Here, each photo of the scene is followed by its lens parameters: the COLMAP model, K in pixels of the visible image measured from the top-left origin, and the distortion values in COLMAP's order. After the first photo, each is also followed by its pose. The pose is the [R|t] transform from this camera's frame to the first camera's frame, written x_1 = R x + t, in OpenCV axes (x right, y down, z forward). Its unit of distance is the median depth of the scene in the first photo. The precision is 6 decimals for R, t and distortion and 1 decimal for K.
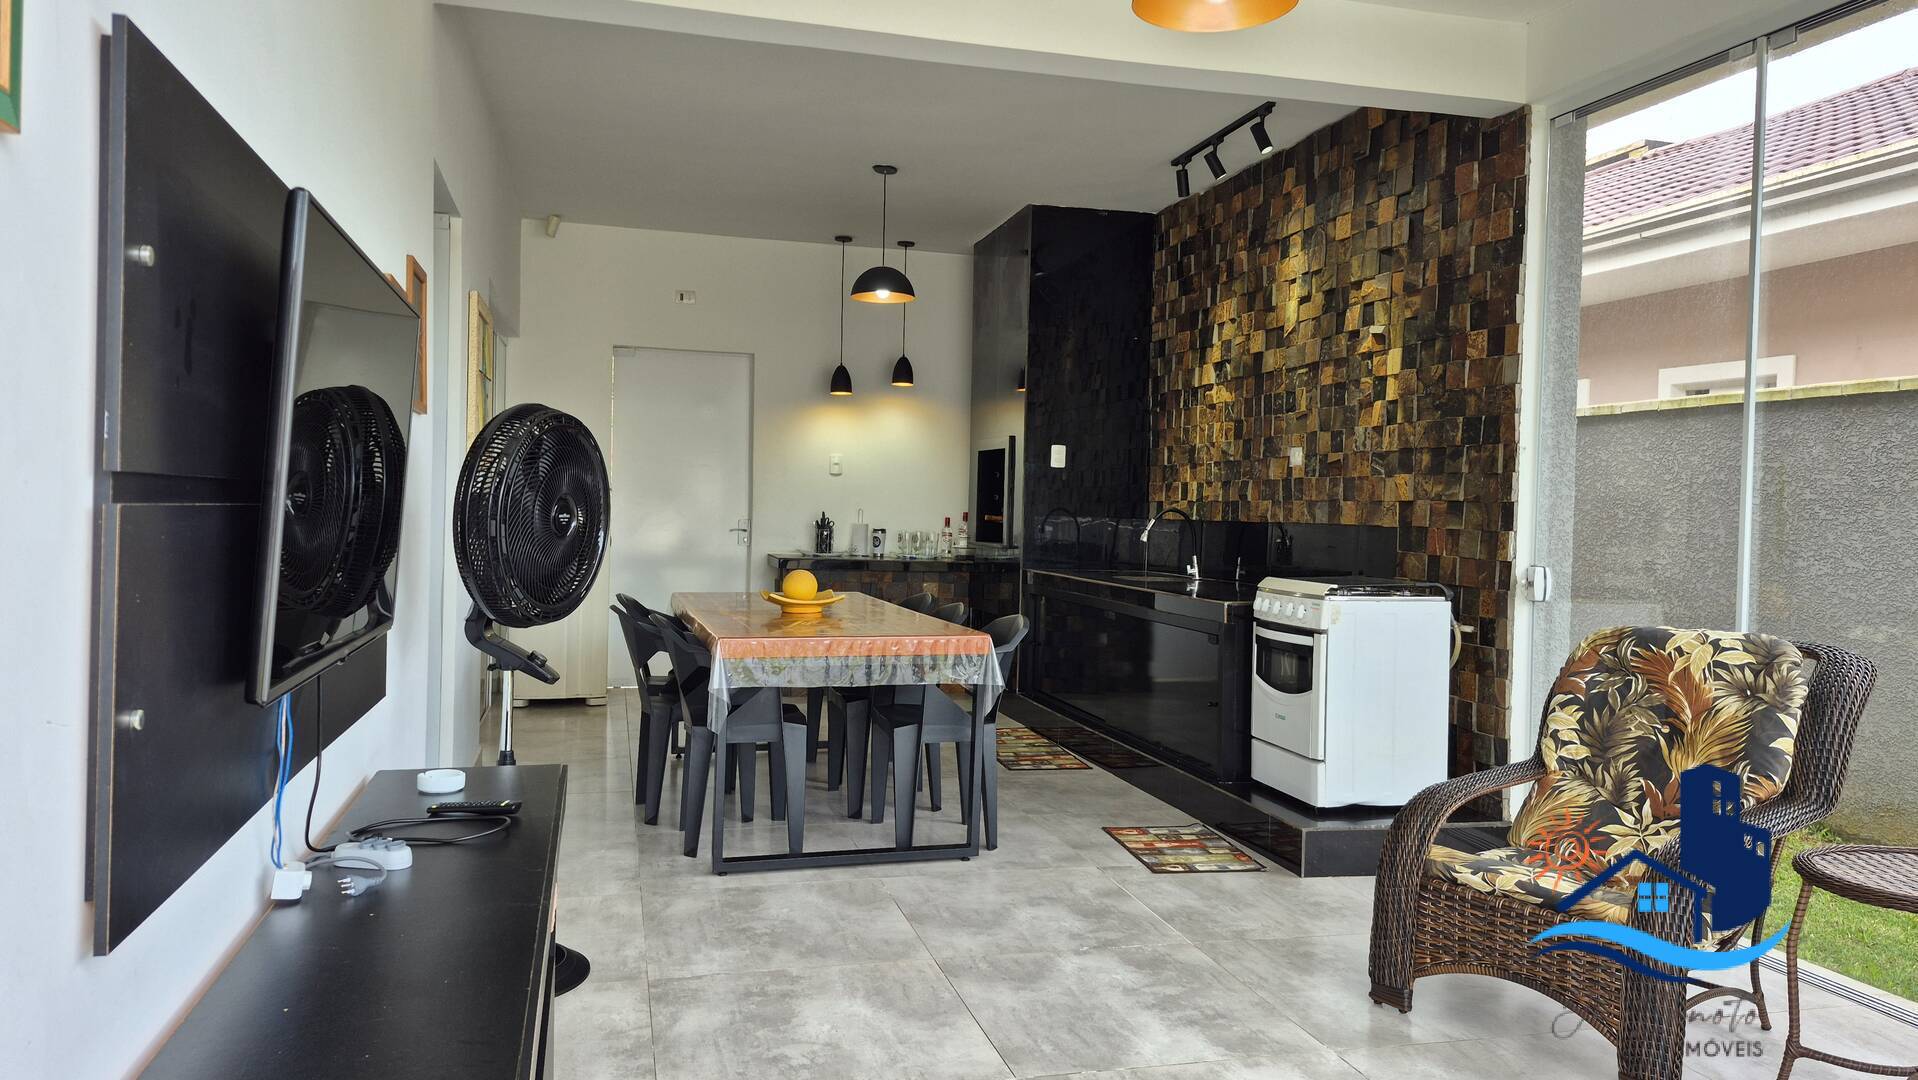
lens RADIAL K [[1324.2, 0, 959.0], [0, 1324.2, 540.0], [0, 0, 1]] dist [0.100459, -0.143674]
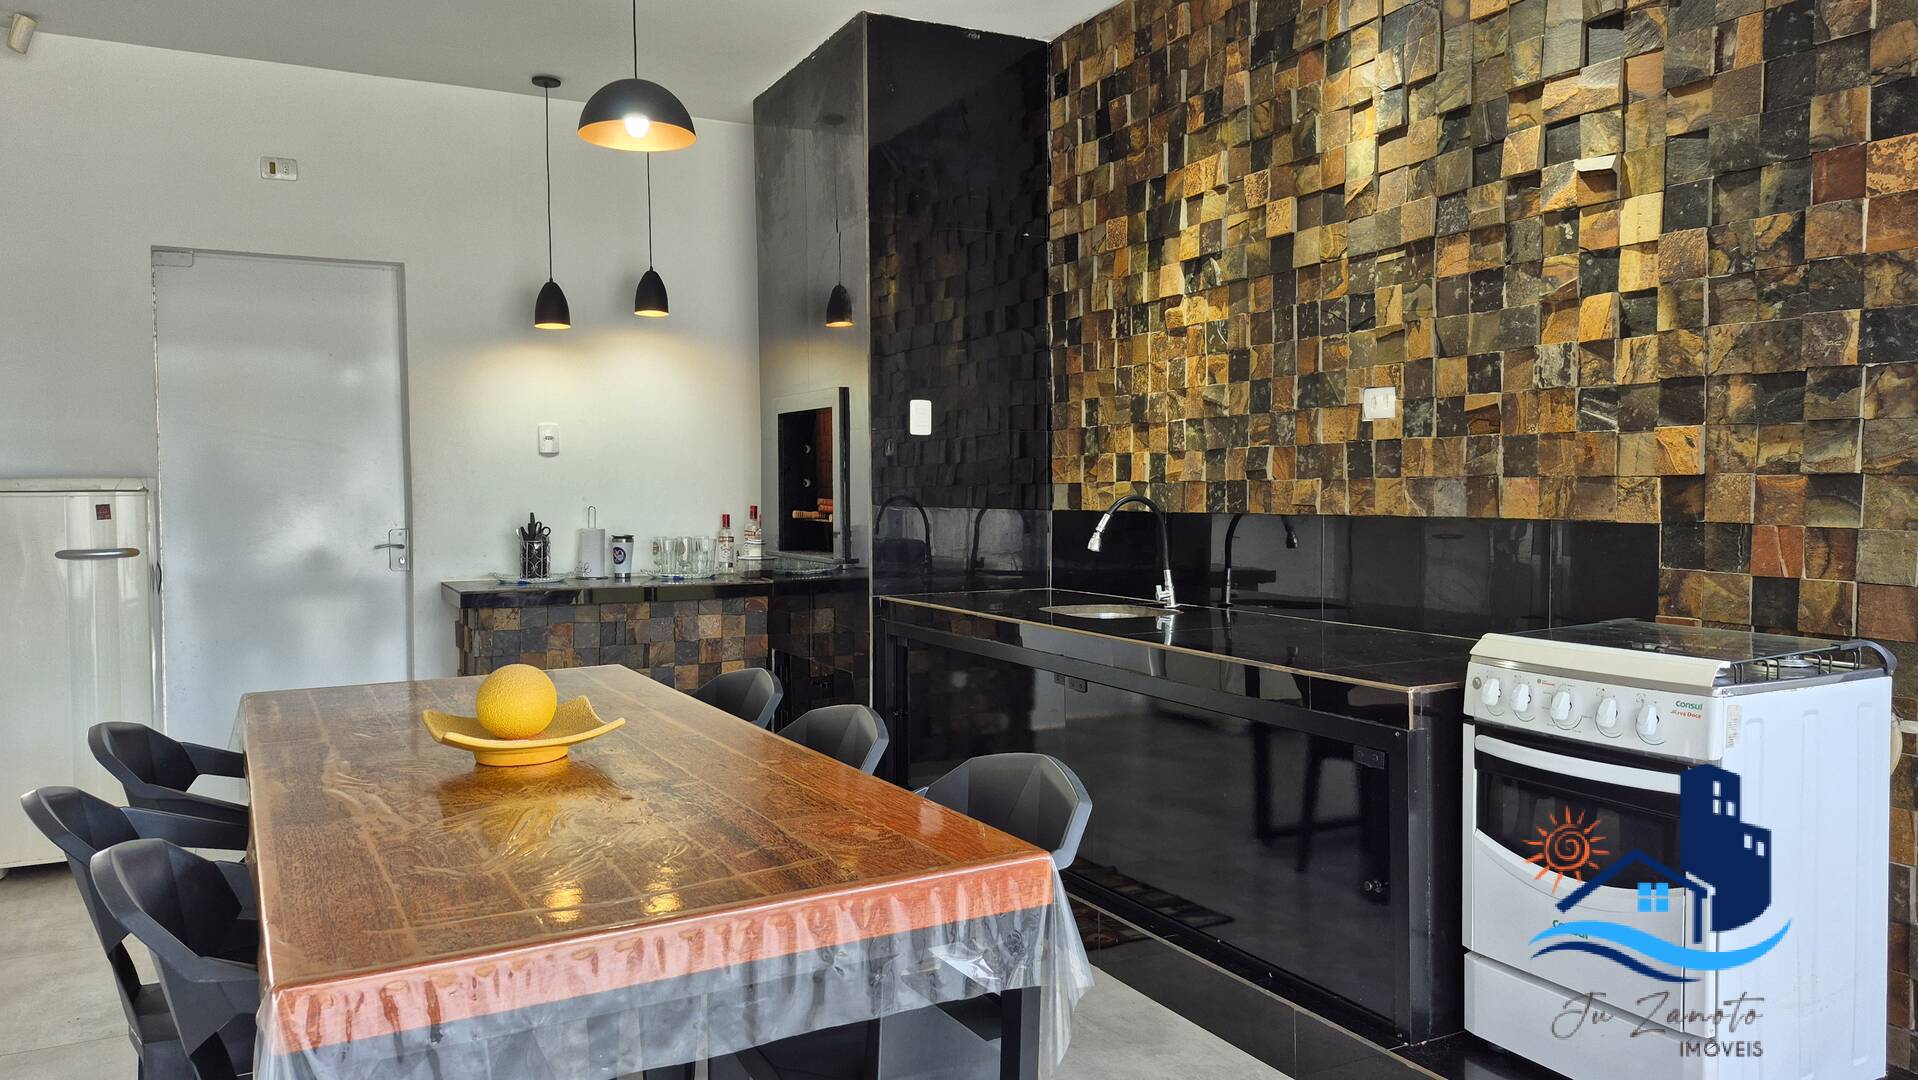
lens RADIAL K [[1324.2, 0, 959.0], [0, 1324.2, 540.0], [0, 0, 1]] dist [0.100459, -0.143674]
pose [[0.974510, -0.039294, 0.220878, -0.060592], [0.035165, 0.999126, 0.022596, -0.021364], [-0.221573, -0.014253, 0.975040, 0.446779]]
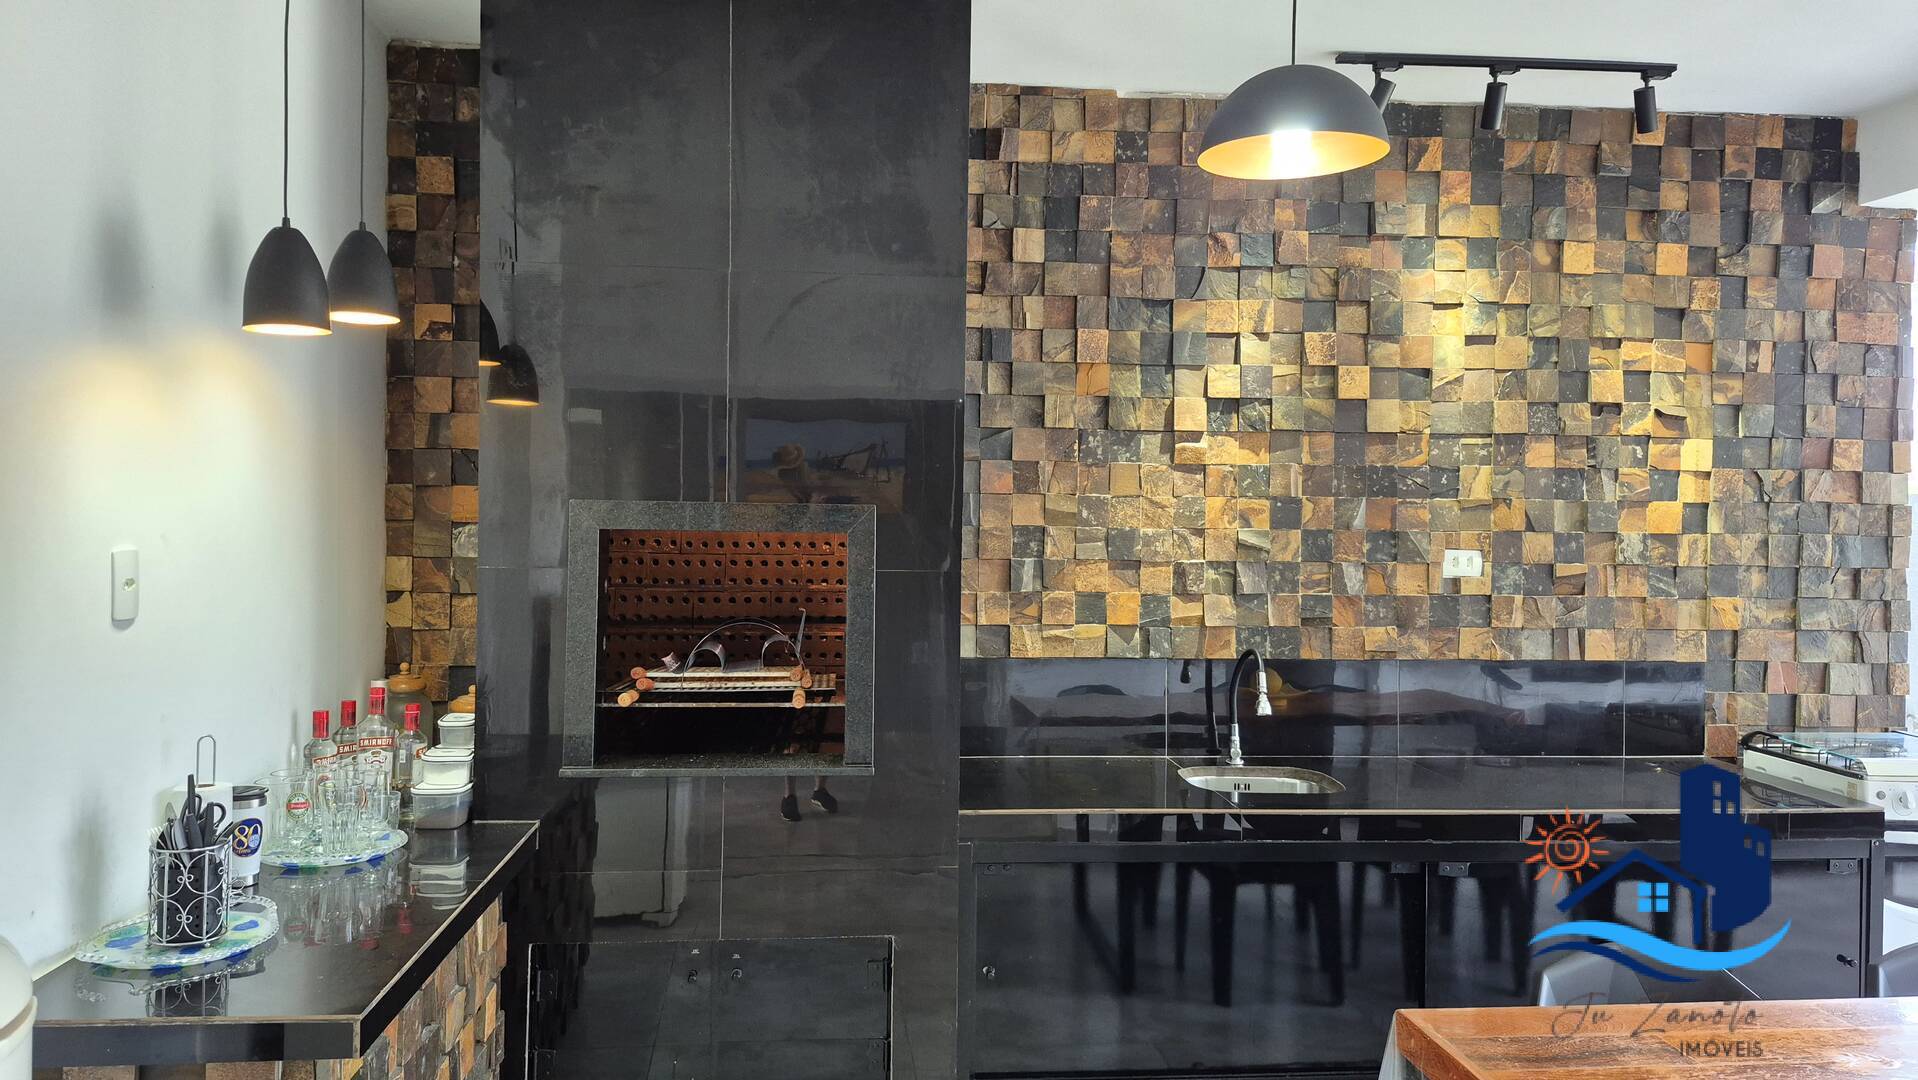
lens RADIAL K [[1315.1, 0, 952.5], [0, 1315.1, 512.6], [0, 0, 1]] dist [0.099577, -0.146638]
pose [[0.170043, -0.031401, 0.984936, -0.456213], [0.013562, 0.999472, 0.029523, -0.109437], [-0.985343, 0.008337, 0.170379, 1.107421]]
